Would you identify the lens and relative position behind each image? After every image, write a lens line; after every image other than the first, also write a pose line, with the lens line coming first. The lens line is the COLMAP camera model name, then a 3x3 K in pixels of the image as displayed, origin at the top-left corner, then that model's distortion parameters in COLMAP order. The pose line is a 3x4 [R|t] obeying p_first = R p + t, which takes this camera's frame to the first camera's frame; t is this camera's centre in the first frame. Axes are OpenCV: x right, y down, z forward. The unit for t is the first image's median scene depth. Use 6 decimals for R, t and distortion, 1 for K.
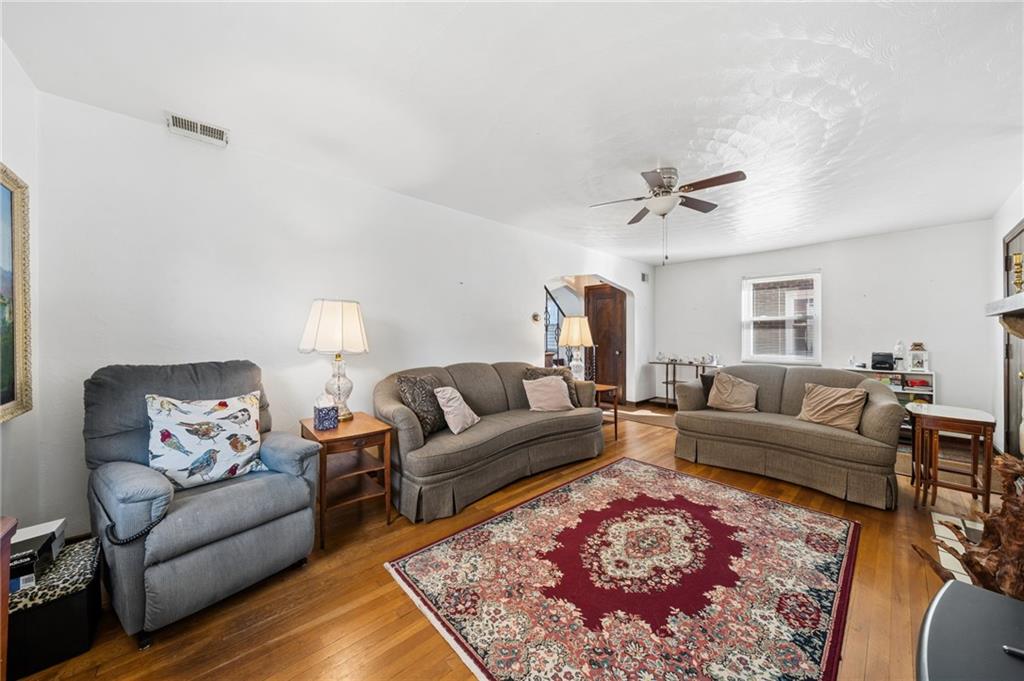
lens RADIAL K [[348.2, 0, 512.3], [0, 348.2, 337.2], [0, 0, 1]] dist [-0.007374, 0.000388]
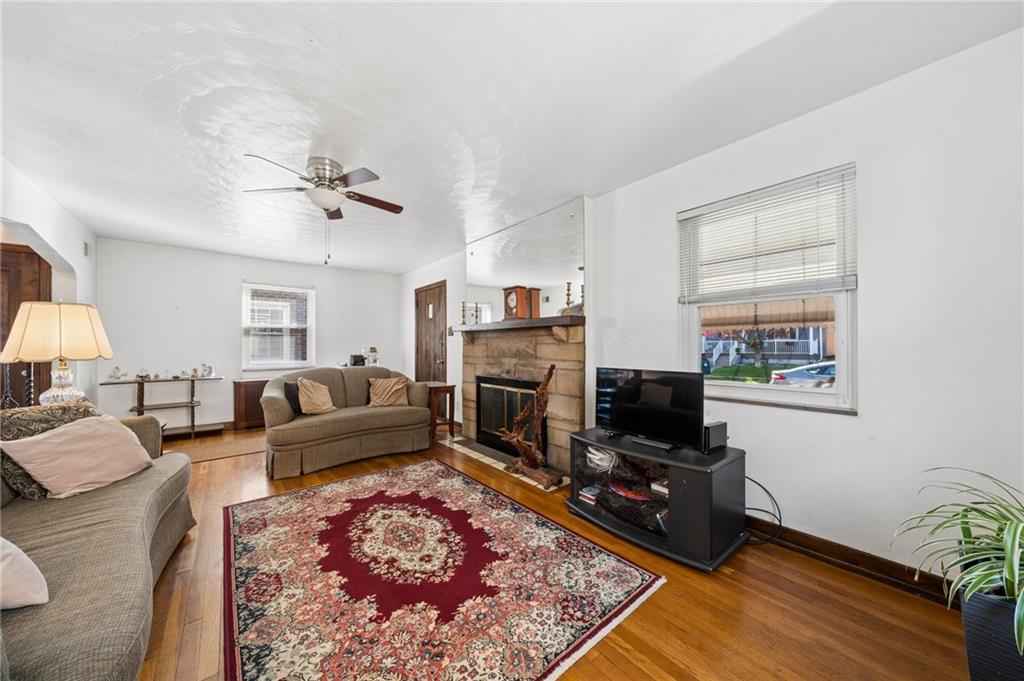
lens RADIAL K [[348.2, 0, 512.9], [0, 348.2, 344.0], [0, 0, 1]] dist [-0.007374, 0.000388]
pose [[0.039872, -0.000060, 0.999205, -0.603277], [0.008309, 0.999965, -0.000272, 0.015111], [-0.999170, 0.008313, 0.039871, 0.592011]]
